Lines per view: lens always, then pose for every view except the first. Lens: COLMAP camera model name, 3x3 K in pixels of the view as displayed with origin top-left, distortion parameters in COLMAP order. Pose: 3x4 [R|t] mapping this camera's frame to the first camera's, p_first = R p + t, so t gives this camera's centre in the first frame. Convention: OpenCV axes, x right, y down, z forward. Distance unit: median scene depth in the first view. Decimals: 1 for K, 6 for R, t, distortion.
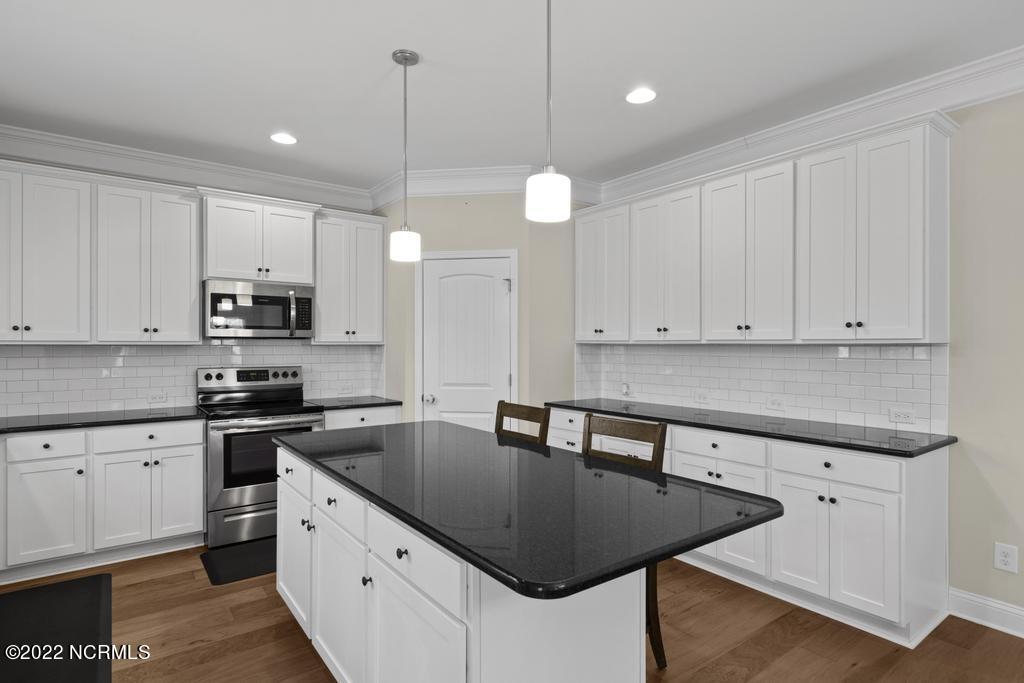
lens RADIAL K [[540.7, 0, 512.0], [0, 540.7, 347.5], [0, 0, 1]] dist [0.018322, 0.000354]
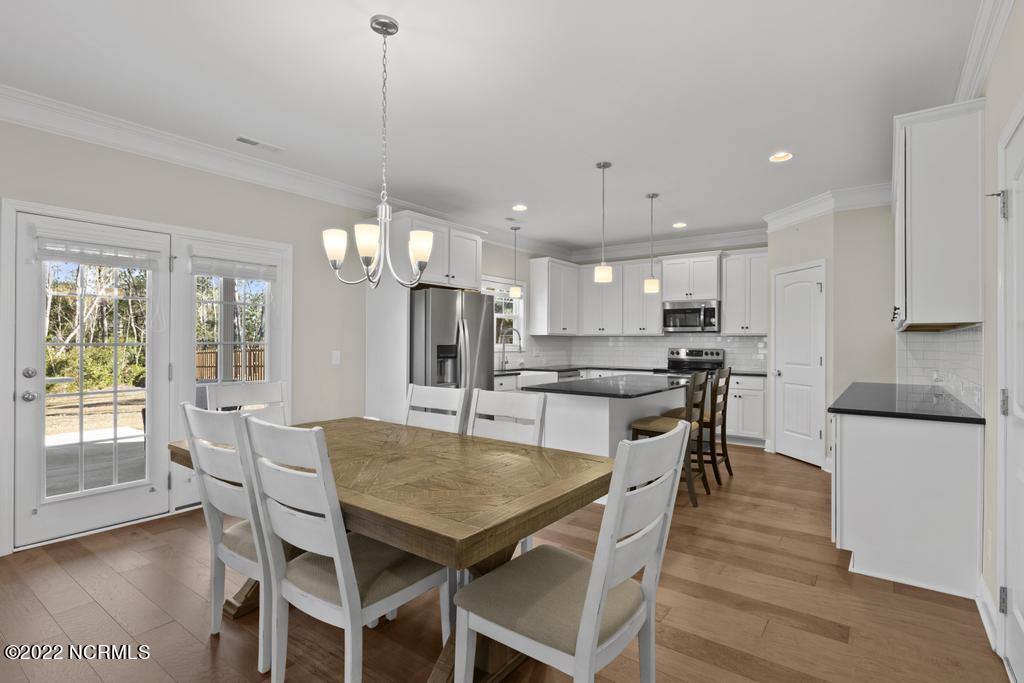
lens RADIAL K [[502.5, 0, 515.9], [0, 502.5, 336.4], [0, 0, 1]] dist [0.005109, 0.000983]
pose [[0.303636, -0.008081, -0.952754, 0.930286], [-0.005127, 0.999936, -0.010116, 0.016702], [0.952774, 0.007956, 0.303575, -0.051141]]
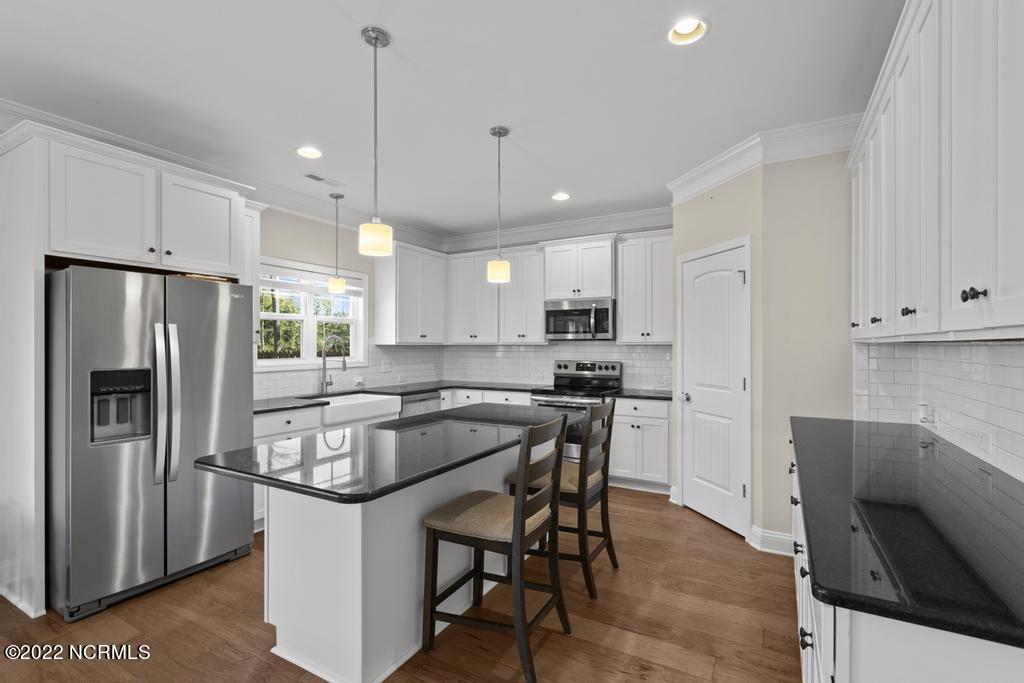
lens RADIAL K [[472.0, 0, 509.8], [0, 472.0, 342.8], [0, 0, 1]] dist [0.003551, 0.000672]
pose [[0.411190, -0.003755, -0.911542, 0.552300], [0.000974, 0.999993, -0.003679, -0.005890], [0.911549, 0.000625, 0.411191, 0.340314]]
